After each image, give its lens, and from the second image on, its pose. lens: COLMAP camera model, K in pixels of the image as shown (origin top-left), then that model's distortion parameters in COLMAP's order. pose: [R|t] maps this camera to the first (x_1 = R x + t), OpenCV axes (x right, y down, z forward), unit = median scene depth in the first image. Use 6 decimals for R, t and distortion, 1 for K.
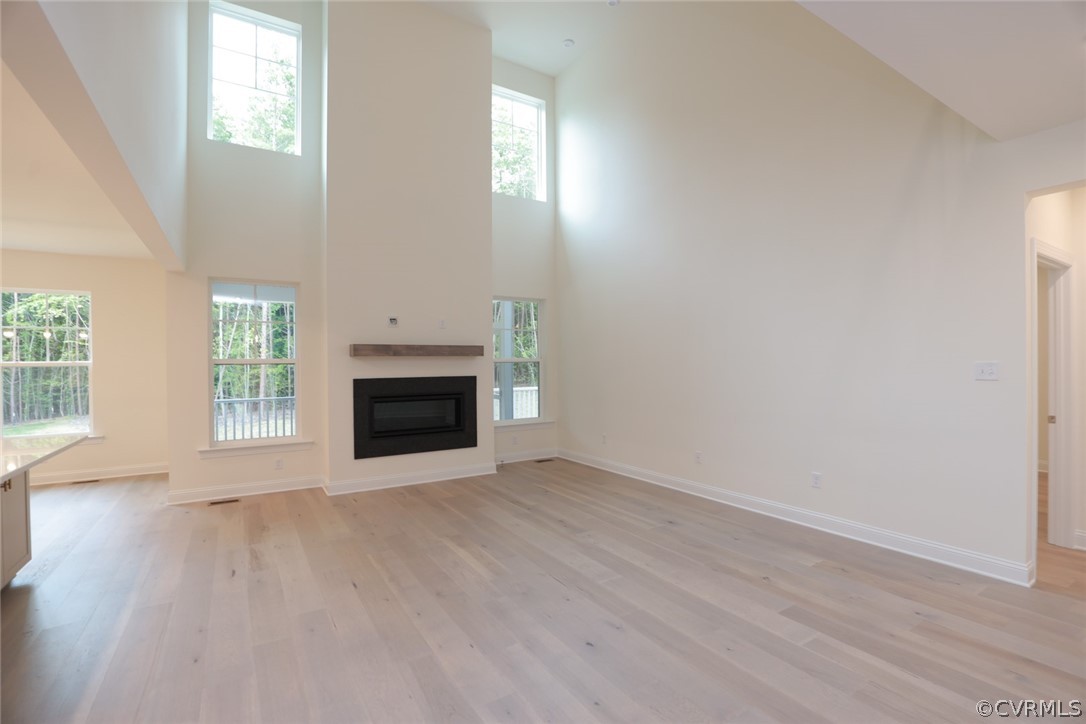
lens RADIAL K [[488.8, 0, 540.6], [0, 488.8, 363.0], [0, 0, 1]] dist [-0.026961, 0.000080]
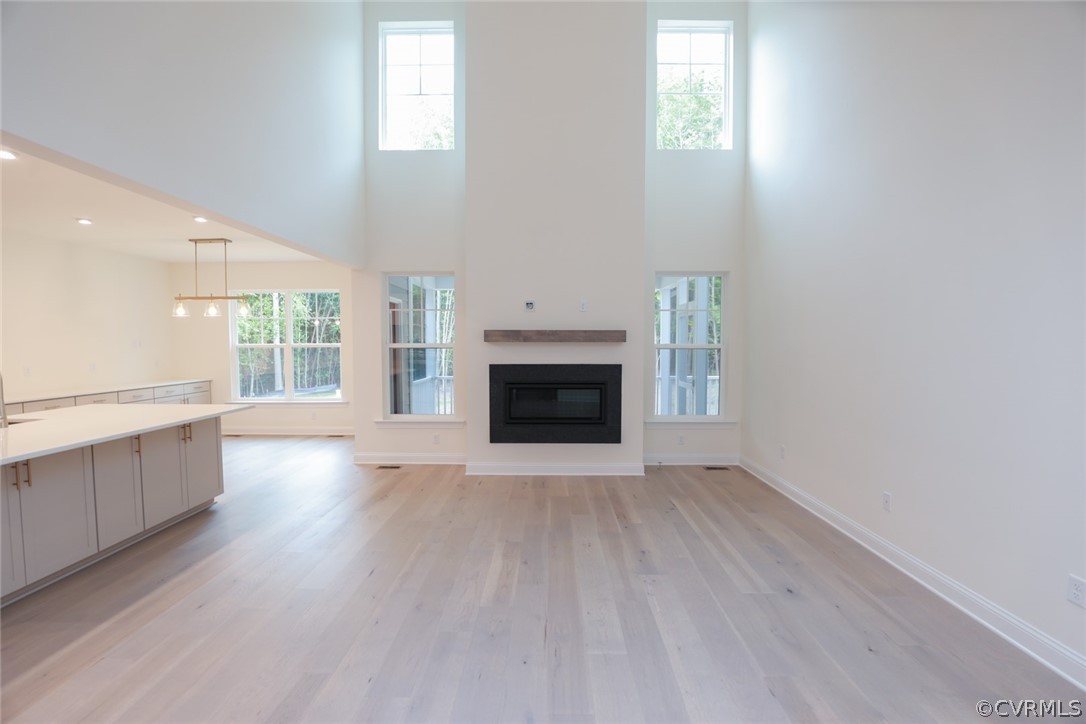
lens RADIAL K [[490.0, 0, 544.3], [0, 490.0, 368.0], [0, 0, 1]] dist [-0.027681, -0.000067]
pose [[0.847255, 0.036328, -0.529942, 0.247653], [-0.009952, 0.998569, 0.052542, -0.013839], [0.531093, -0.039243, 0.846404, 0.194093]]
